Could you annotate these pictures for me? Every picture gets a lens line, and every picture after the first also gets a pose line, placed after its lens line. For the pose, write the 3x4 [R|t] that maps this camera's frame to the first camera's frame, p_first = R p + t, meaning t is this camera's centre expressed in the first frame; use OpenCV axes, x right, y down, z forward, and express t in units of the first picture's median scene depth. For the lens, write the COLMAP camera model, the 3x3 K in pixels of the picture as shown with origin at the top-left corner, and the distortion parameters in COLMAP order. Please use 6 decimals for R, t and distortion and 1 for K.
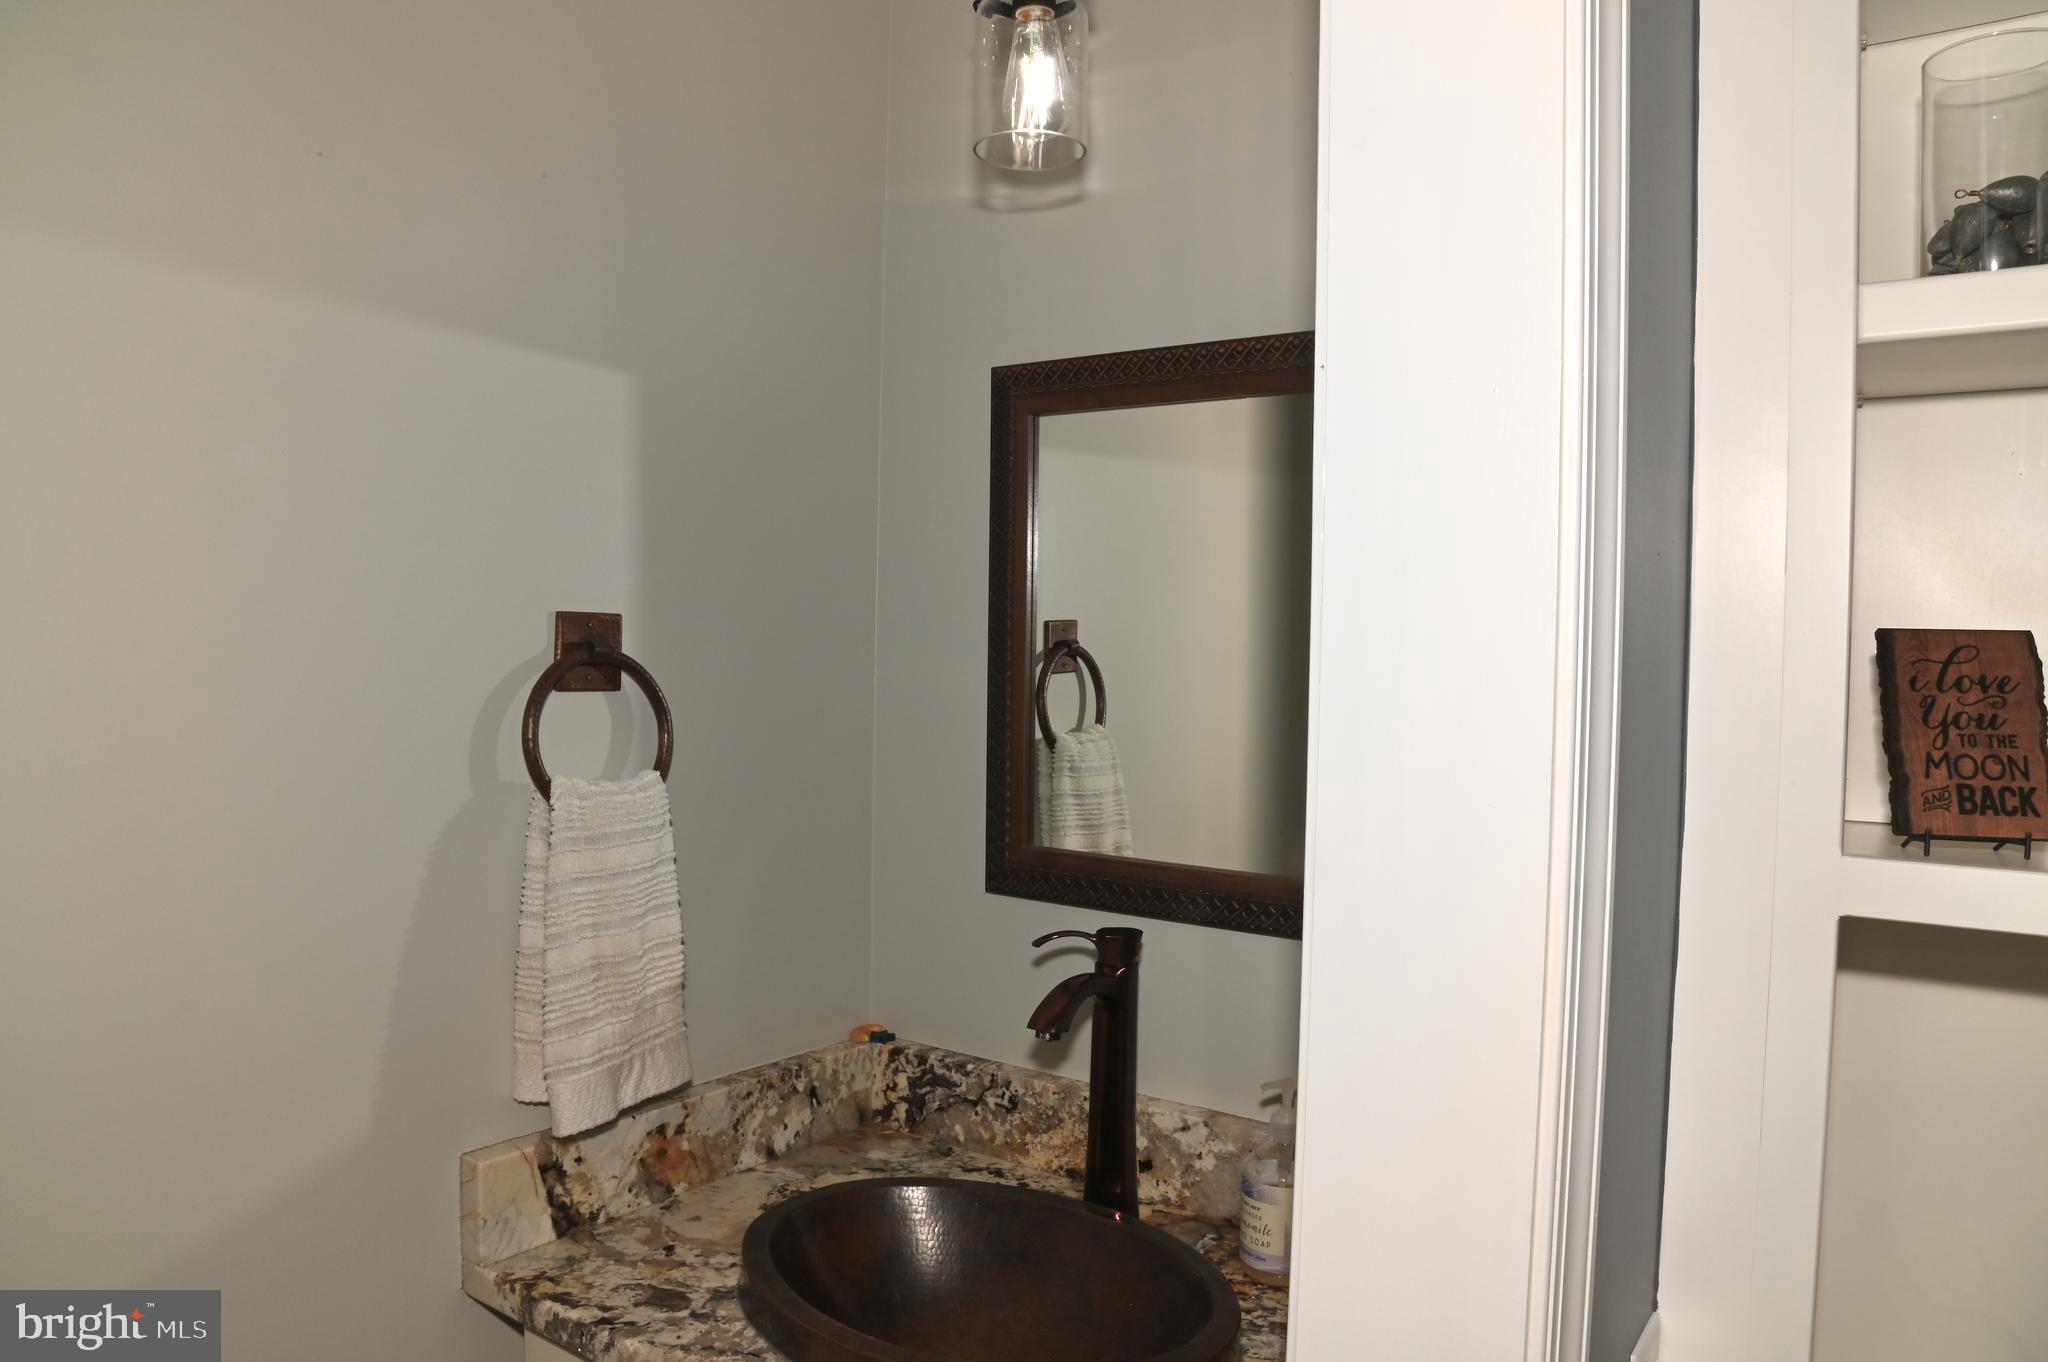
lens RADIAL K [[1408.5, 0, 1026.1], [0, 1408.5, 687.2], [0, 0, 1]] dist [-0.128506, 0.092246]
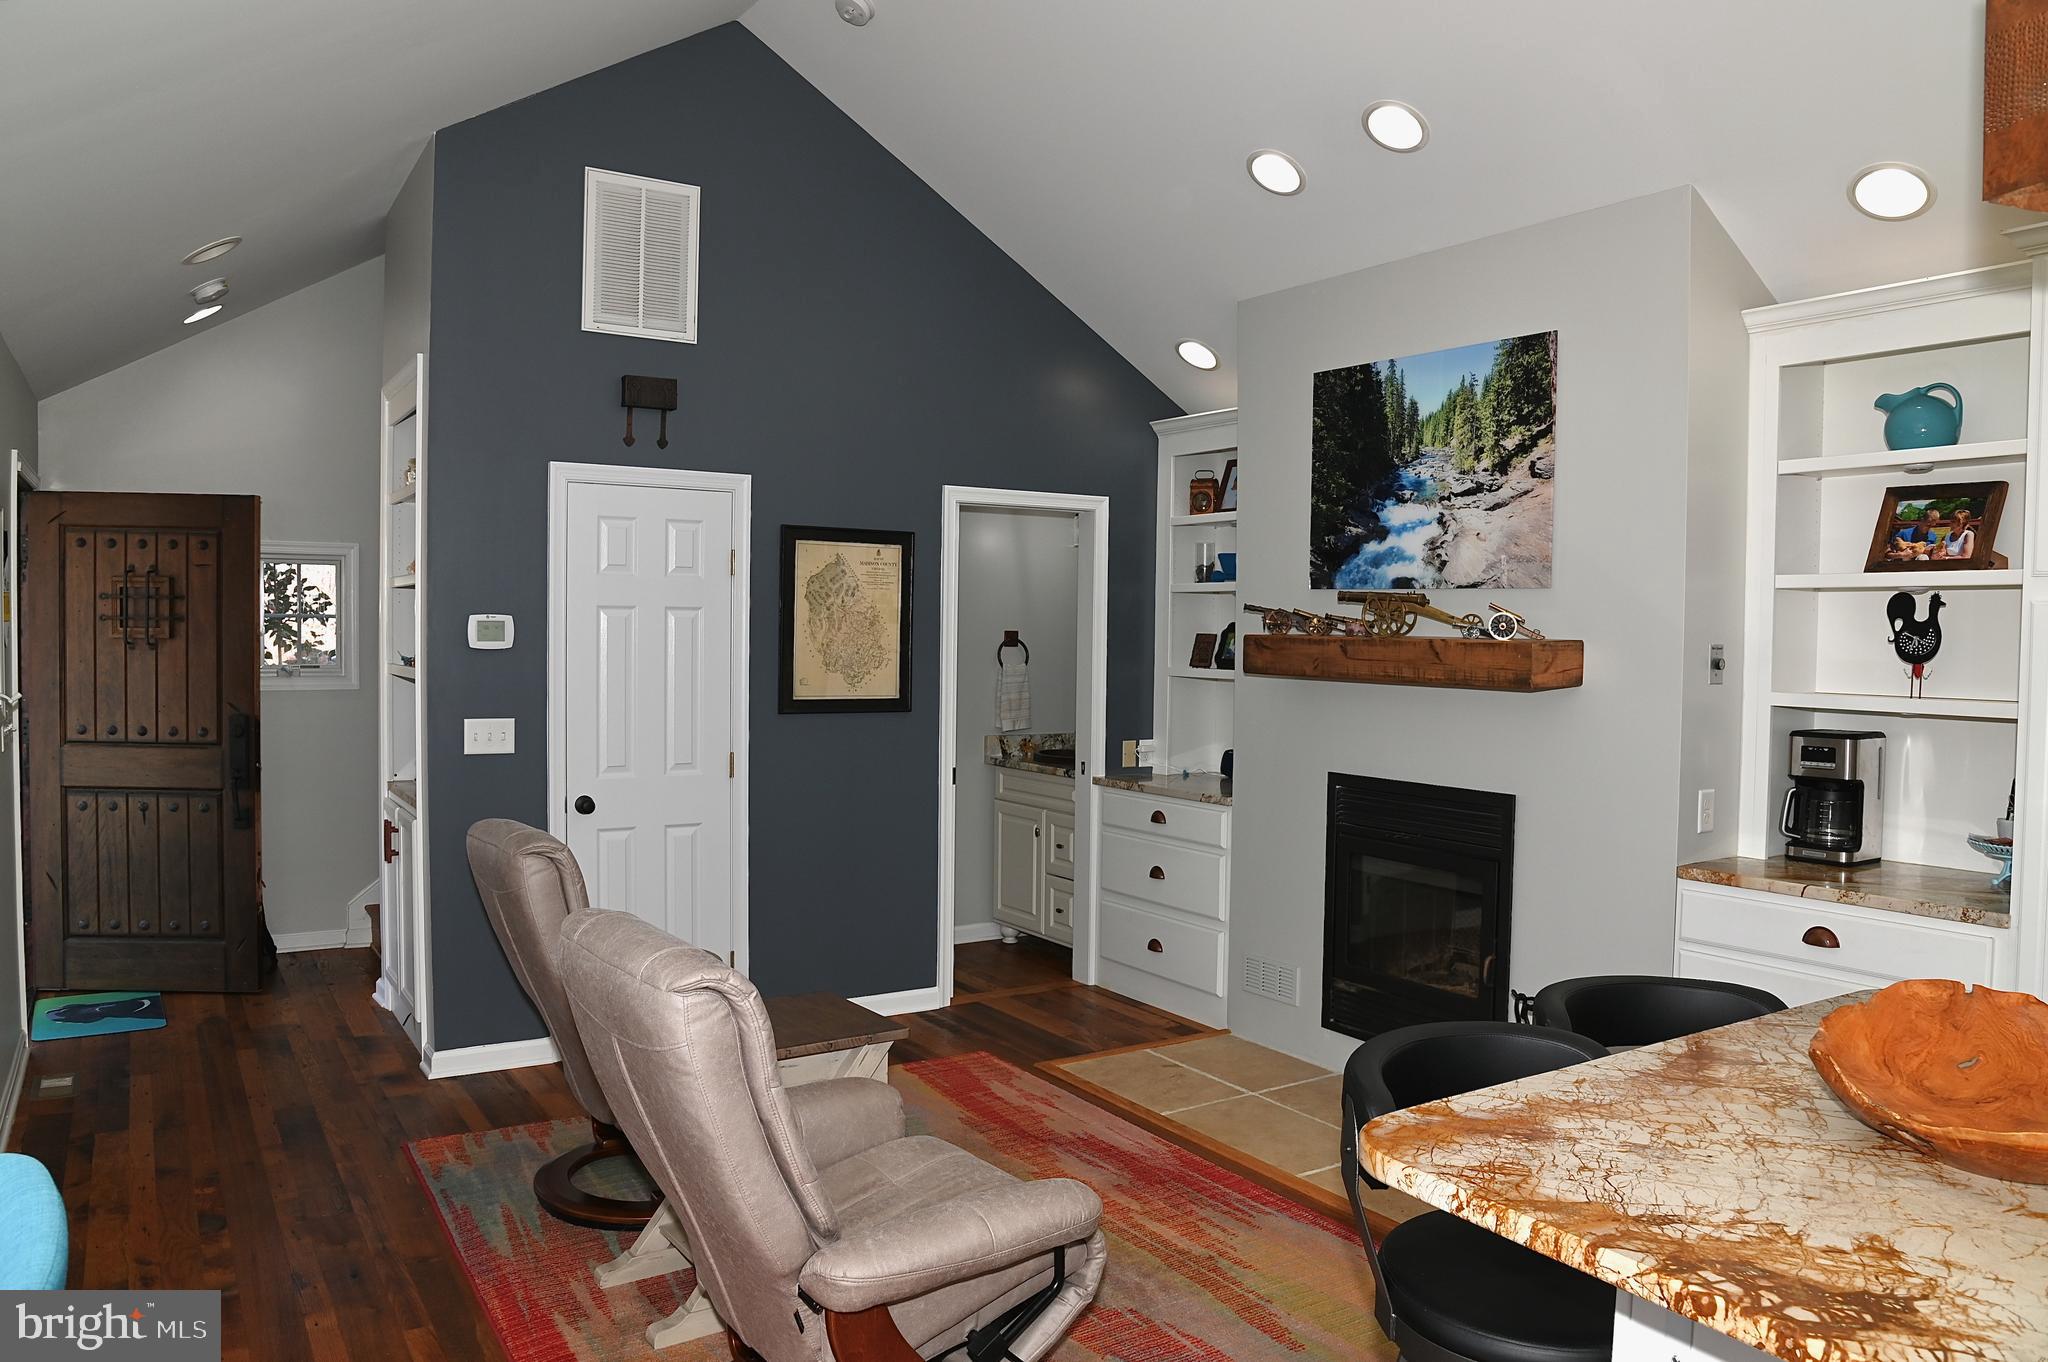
lens RADIAL K [[1408.5, 0, 1026.1], [0, 1408.5, 687.2], [0, 0, 1]] dist [-0.128506, 0.092246]
pose [[0.927269, 0.005264, -0.374360, 1.641630], [-0.004429, 0.999985, 0.003092, 0.133858], [0.374371, -0.001209, 0.927278, -3.694090]]
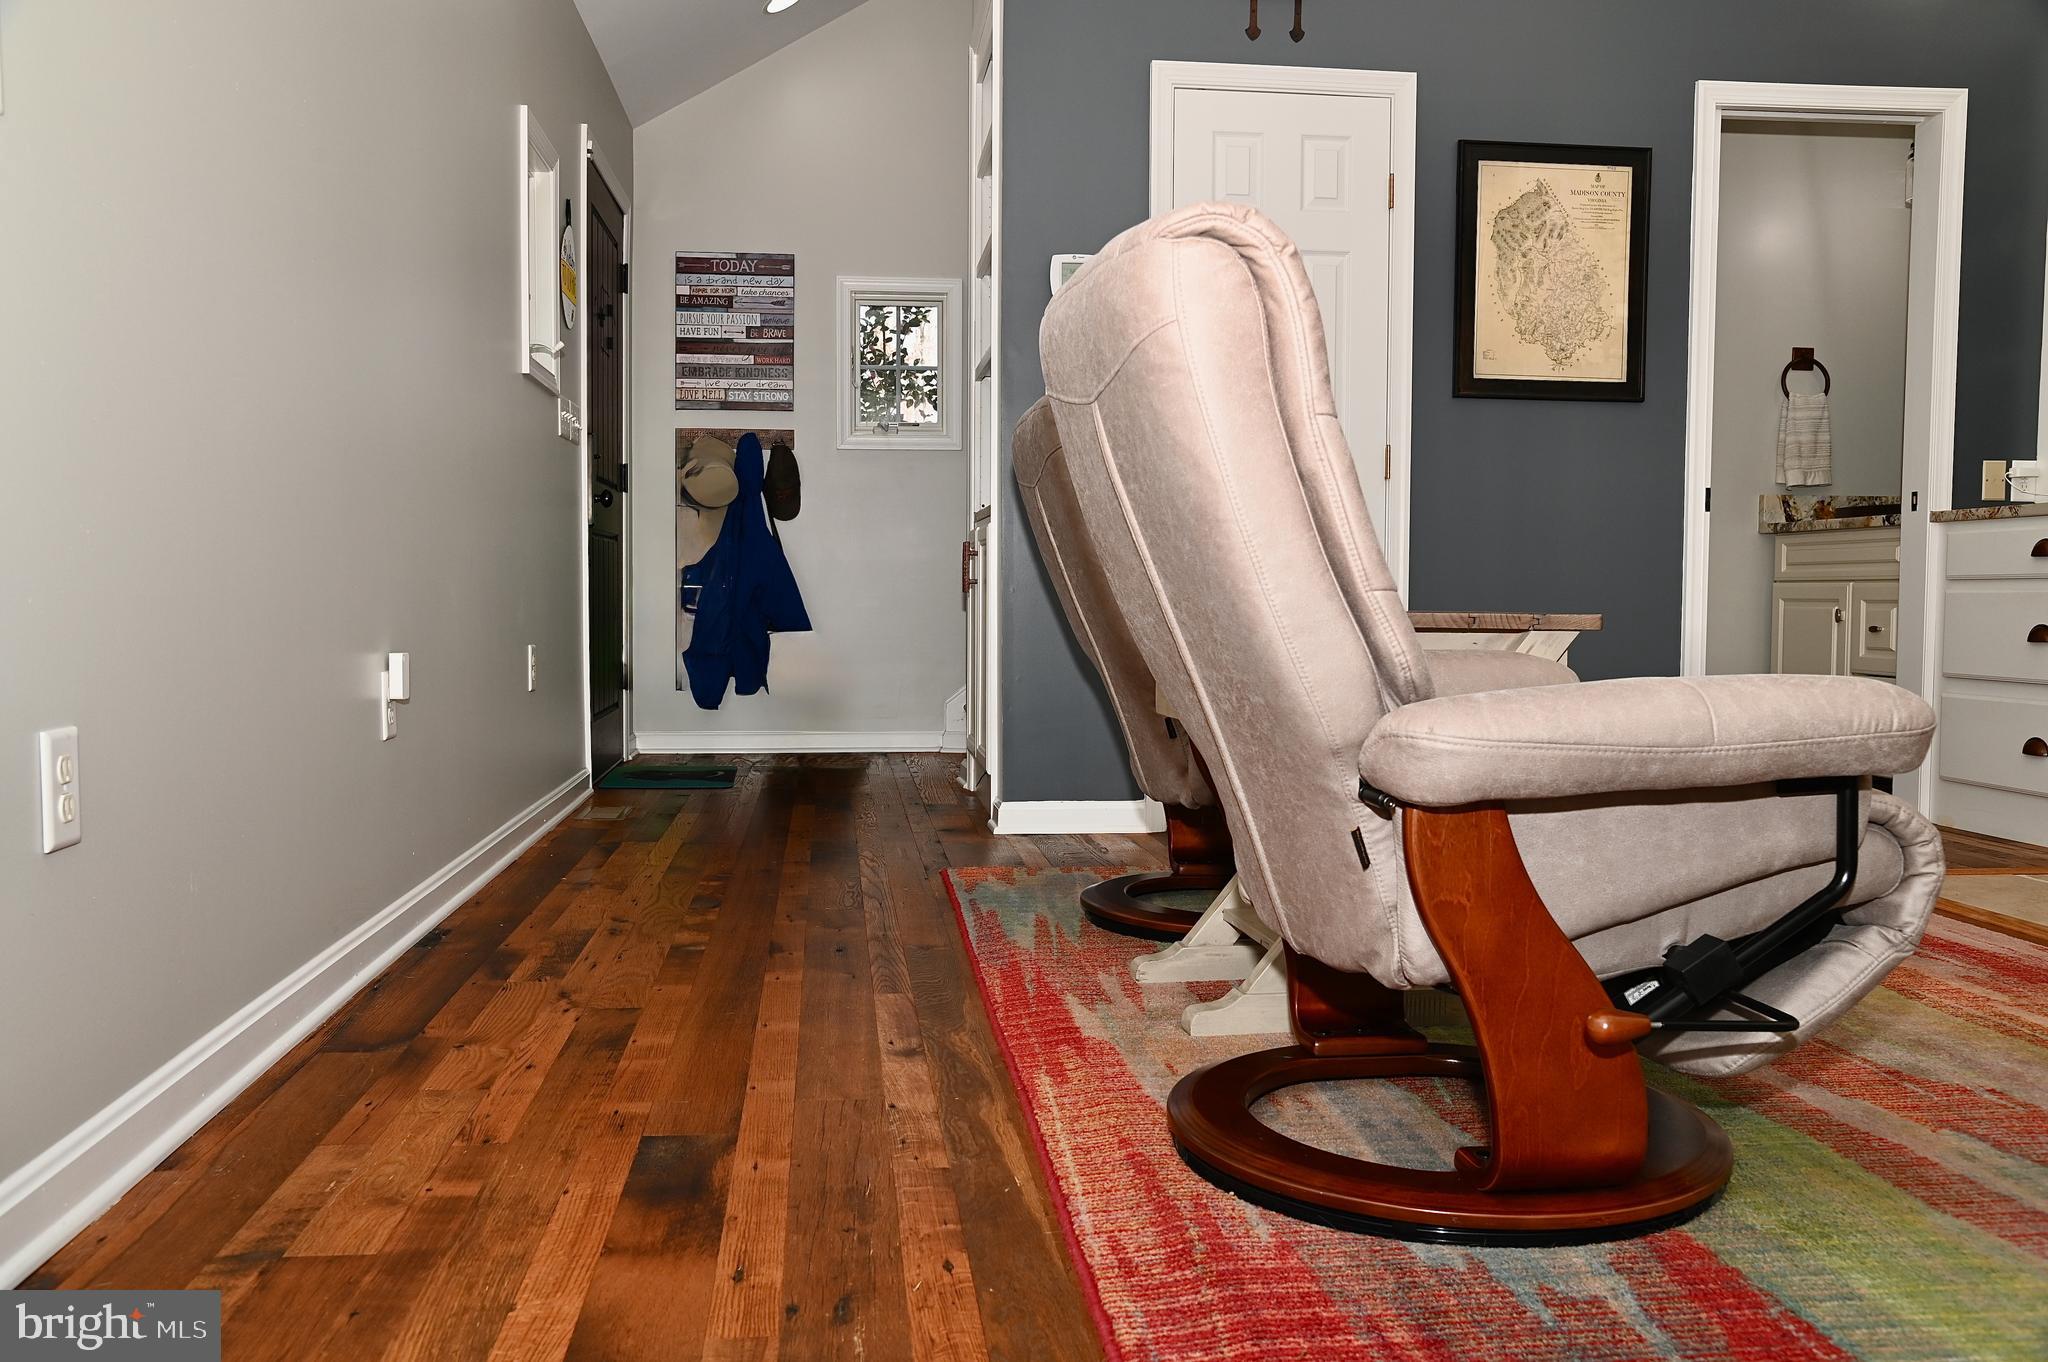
lens RADIAL K [[1642.7, 0, 1024.0], [0, 1642.7, 681.0], [0, 0, 1]] dist [-0.053202, 0.076841]
pose [[0.663211, 0.024355, -0.748036, 1.497136], [-0.014157, 0.999700, 0.019998, 0.744195], [0.748298, -0.002673, 0.663357, -3.243365]]
